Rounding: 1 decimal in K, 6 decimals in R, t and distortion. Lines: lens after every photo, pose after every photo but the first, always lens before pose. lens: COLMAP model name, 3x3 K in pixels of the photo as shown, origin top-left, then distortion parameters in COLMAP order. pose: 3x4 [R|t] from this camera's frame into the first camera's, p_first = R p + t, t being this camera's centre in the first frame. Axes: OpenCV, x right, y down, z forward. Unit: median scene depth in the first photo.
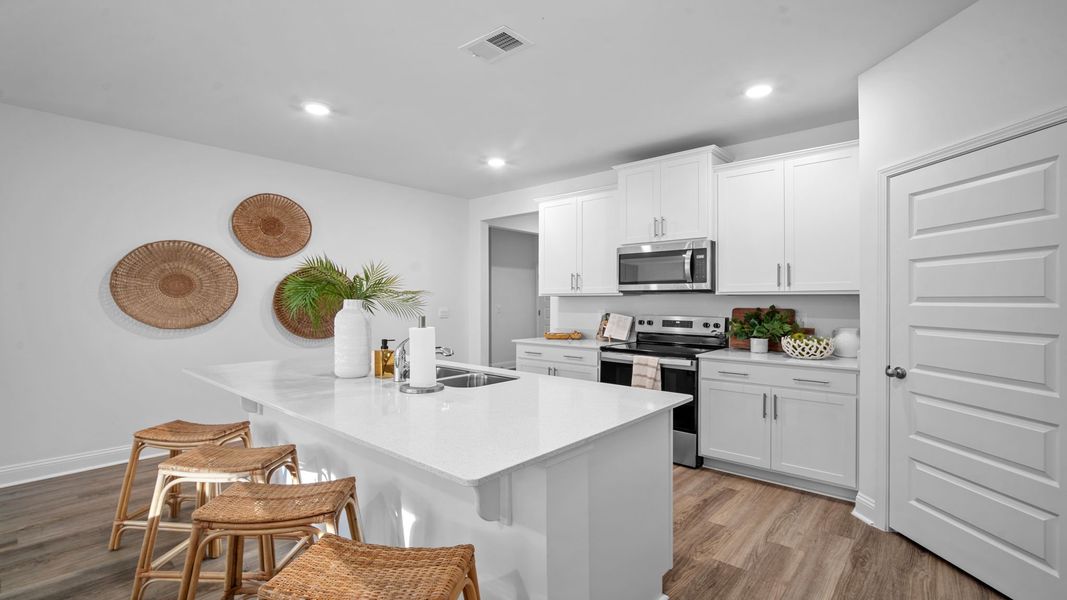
lens RADIAL K [[482.8, 0, 532.2], [0, 482.8, 297.6], [0, 0, 1]] dist [-0.008999, -0.000161]
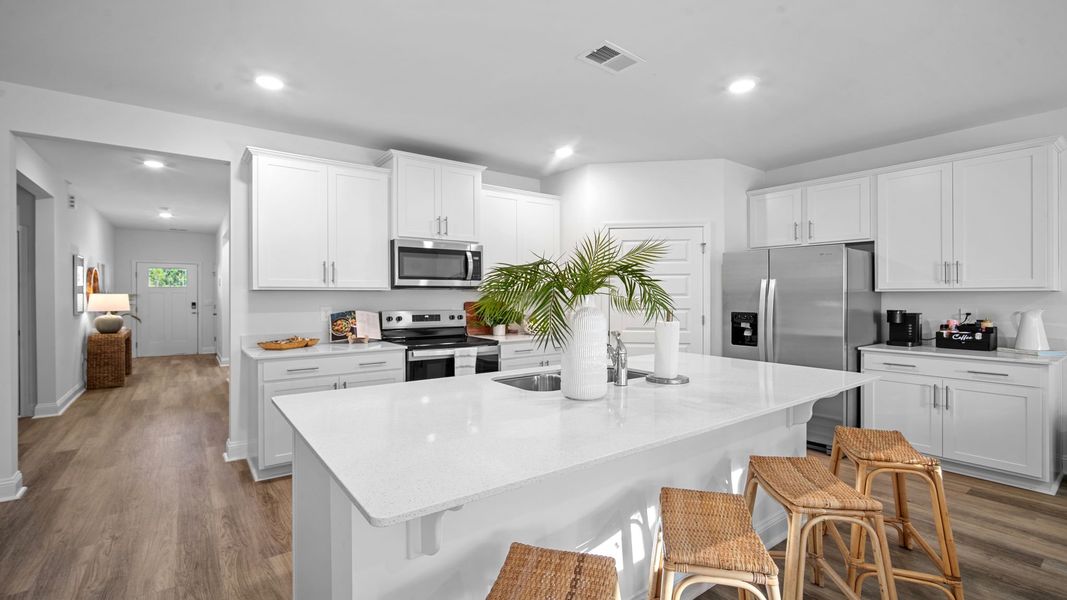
lens RADIAL K [[471.4, 0, 536.4], [0, 471.4, 295.4], [0, 0, 1]] dist [-0.002891, -0.000148]
pose [[0.201190, 0.000176, 0.979552, -0.694936], [-0.003405, 0.999994, 0.000520, 0.003977], [-0.979546, -0.003440, 0.201189, 0.584387]]
